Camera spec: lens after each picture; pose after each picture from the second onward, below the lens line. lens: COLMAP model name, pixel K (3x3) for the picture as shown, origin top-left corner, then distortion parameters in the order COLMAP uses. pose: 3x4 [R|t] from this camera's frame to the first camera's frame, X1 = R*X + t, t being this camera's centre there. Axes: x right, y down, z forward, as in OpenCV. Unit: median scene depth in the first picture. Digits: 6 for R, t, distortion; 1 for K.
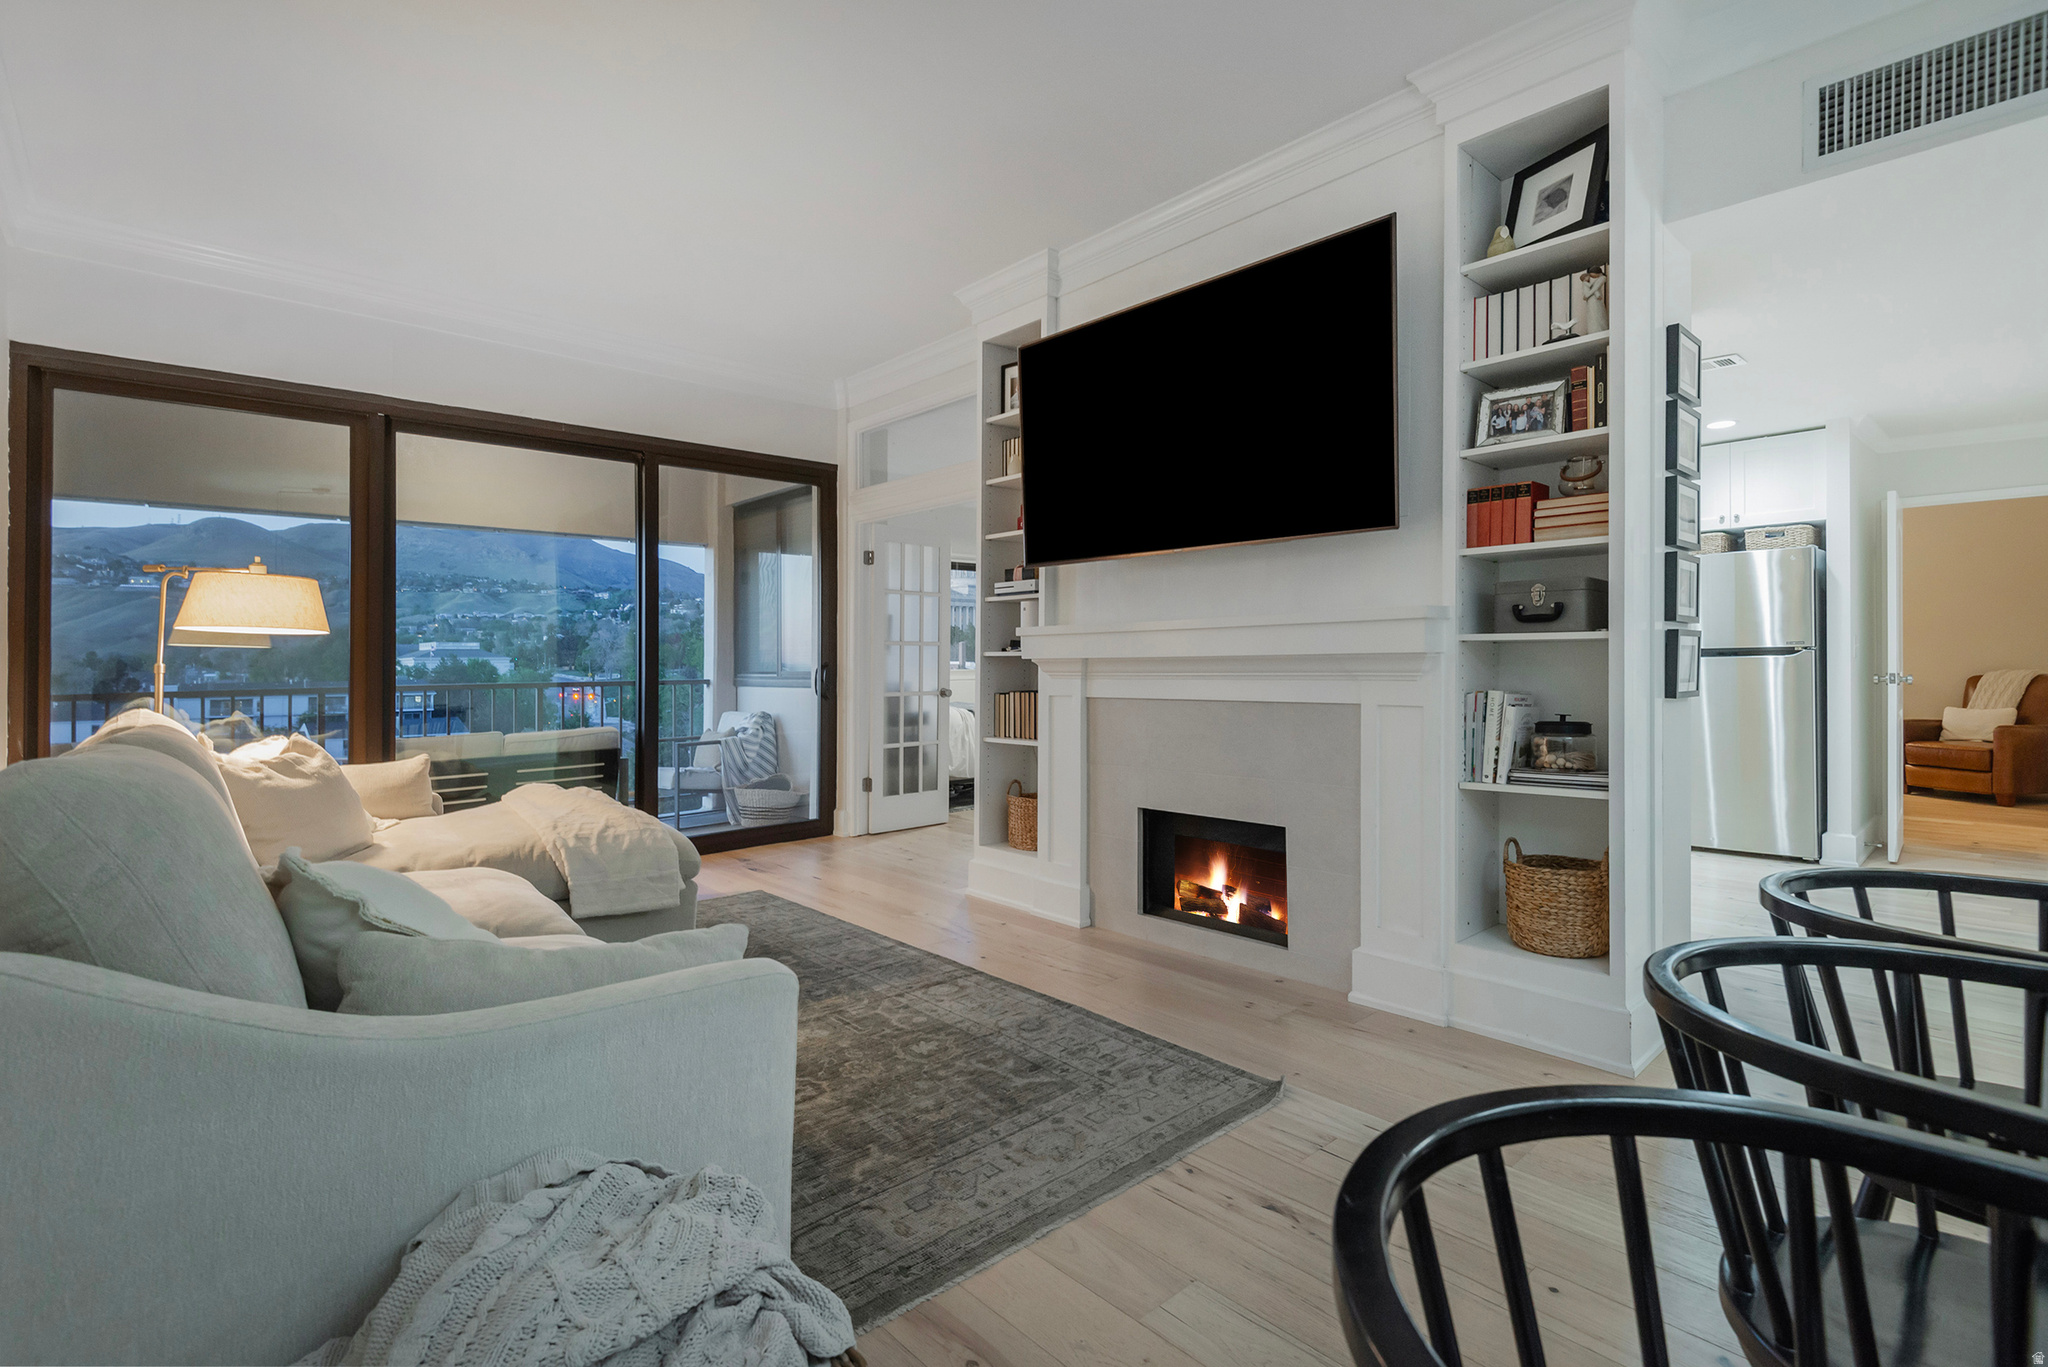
lens RADIAL K [[934.3, 0, 999.9], [0, 934.3, 668.1], [0, 0, 1]] dist [0.022125, -0.012520]
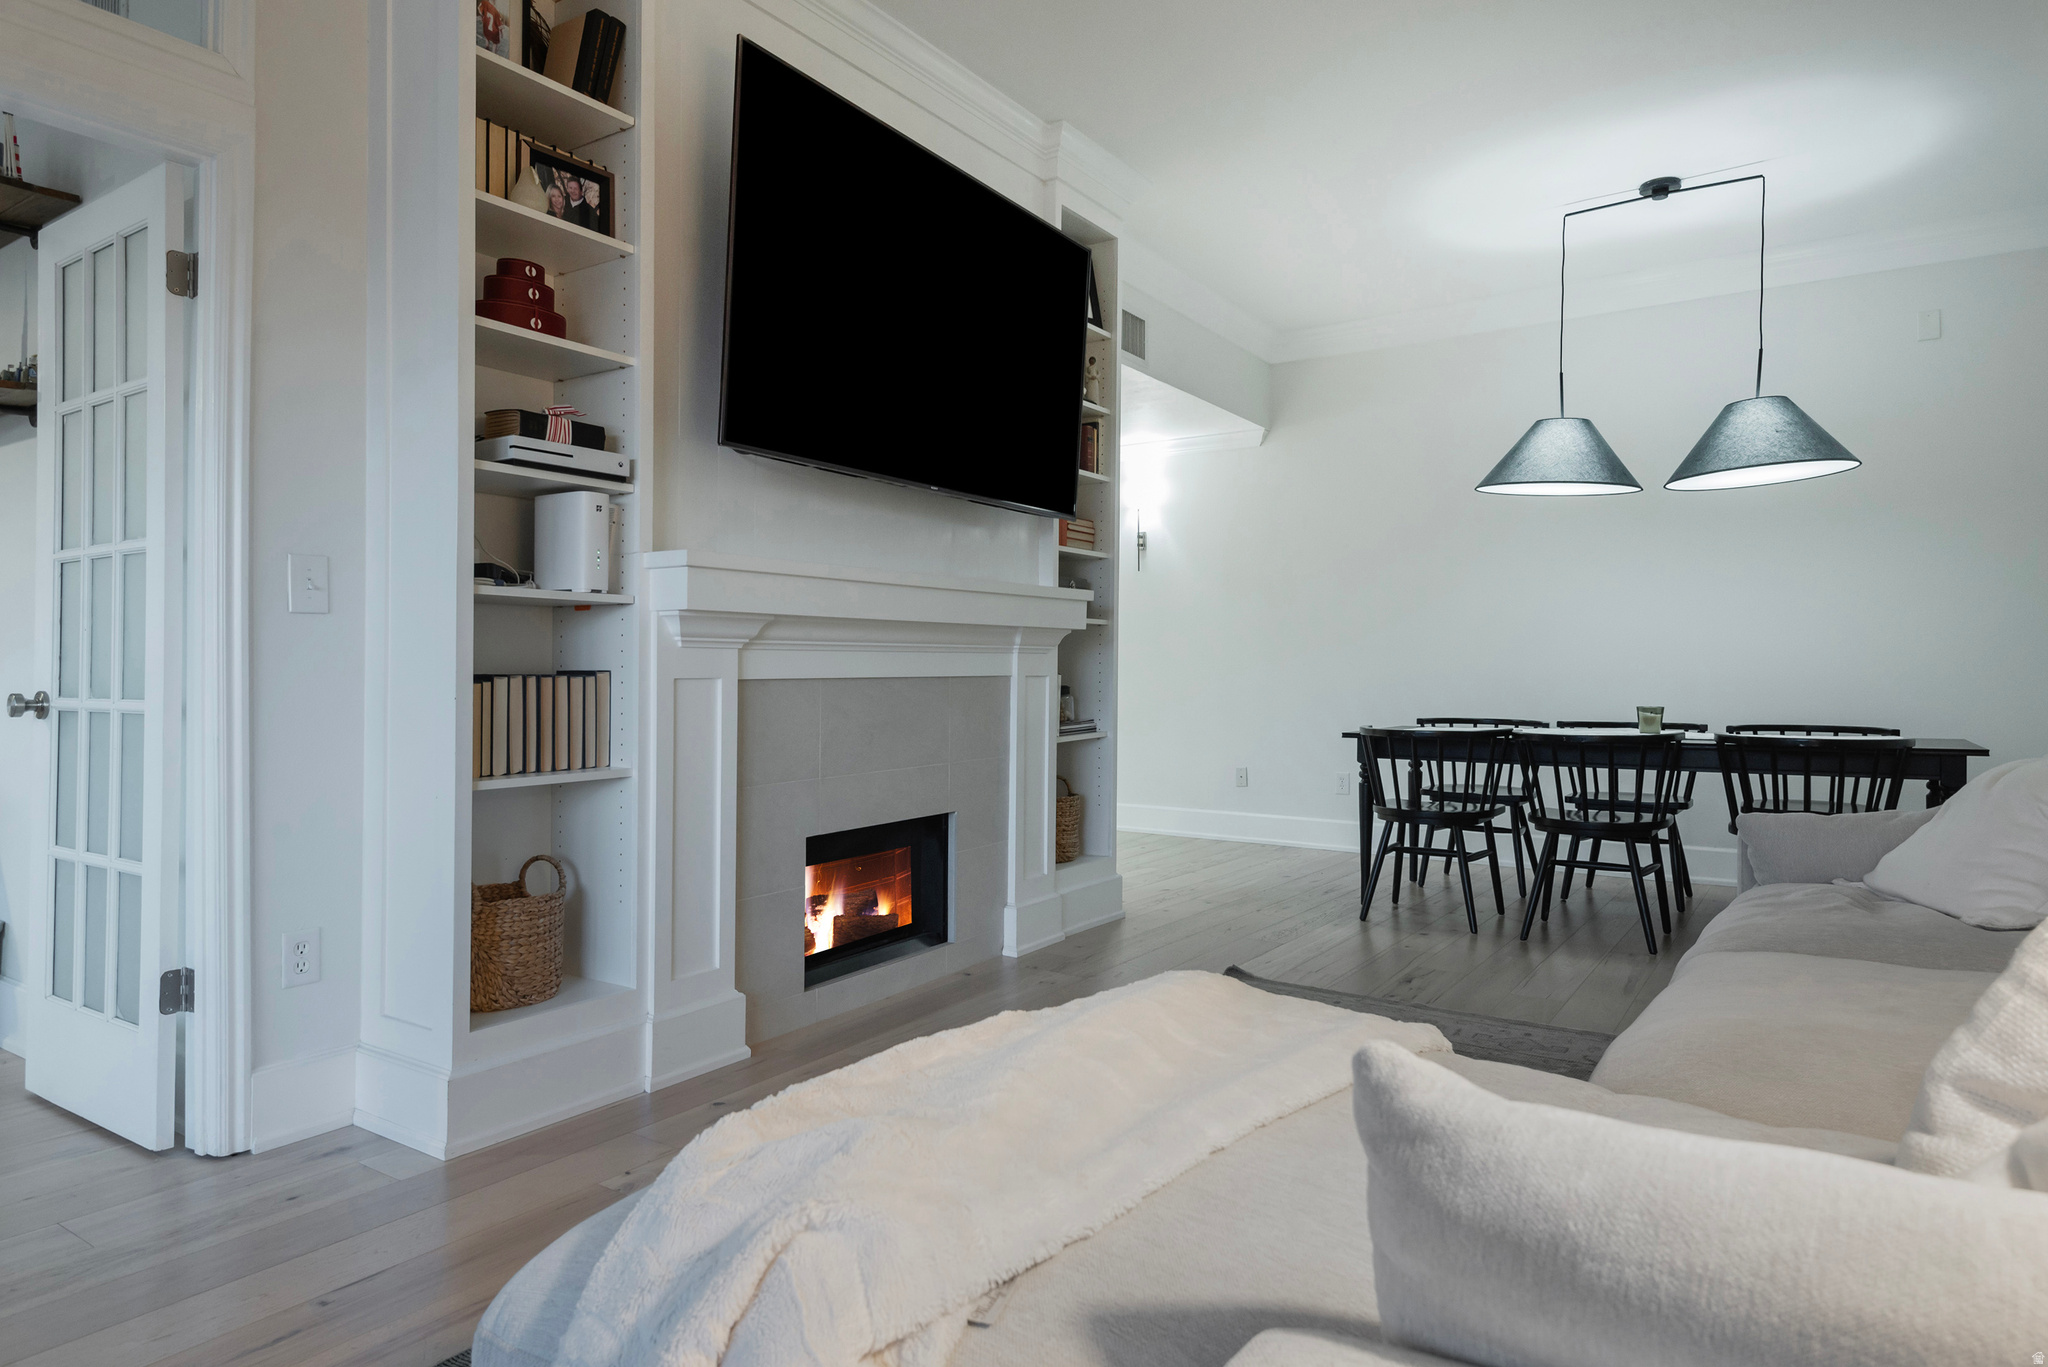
lens RADIAL K [[1202.0, 0, 1019.7], [0, 1202.0, 736.0], [0, 0, 1]] dist [-0.000420, -0.001727]
pose [[-0.242298, -0.045526, 0.969133, -0.975232], [0.007535, 0.998780, 0.048802, 0.042540], [-0.970173, 0.019128, -0.241659, 1.384522]]
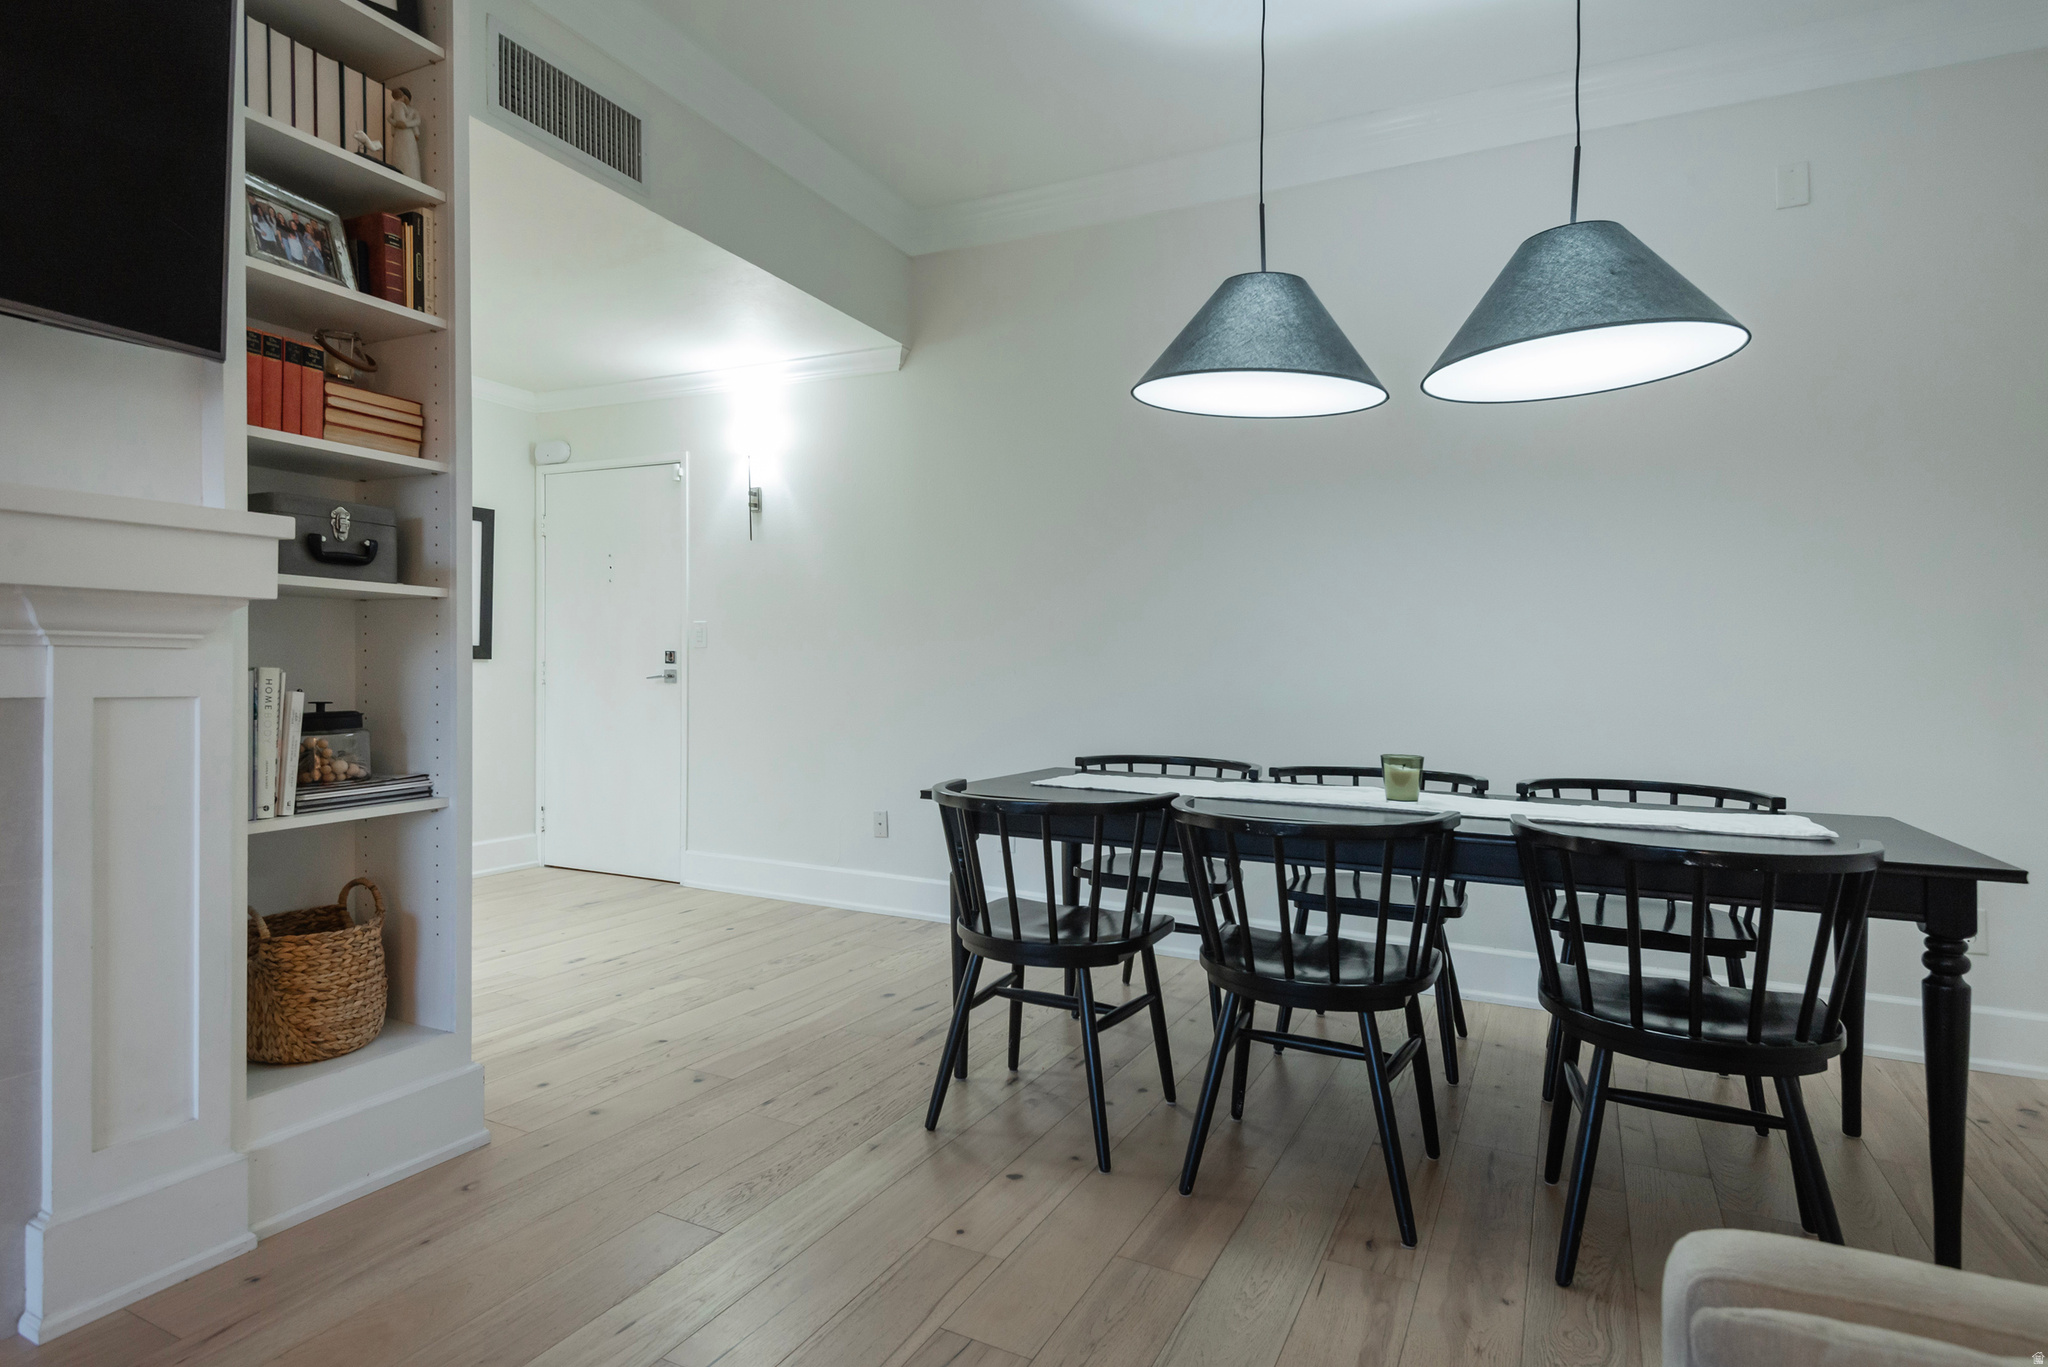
lens RADIAL K [[1120.3, 0, 1024.0], [0, 1120.3, 683.5], [0, 0, 1]] dist [0.004690, 0.000190]
pose [[-0.385577, -0.009344, 0.922628, -0.334822], [-0.007356, 0.999948, 0.007053, 0.025865], [-0.922646, -0.004068, -0.385626, 0.807409]]
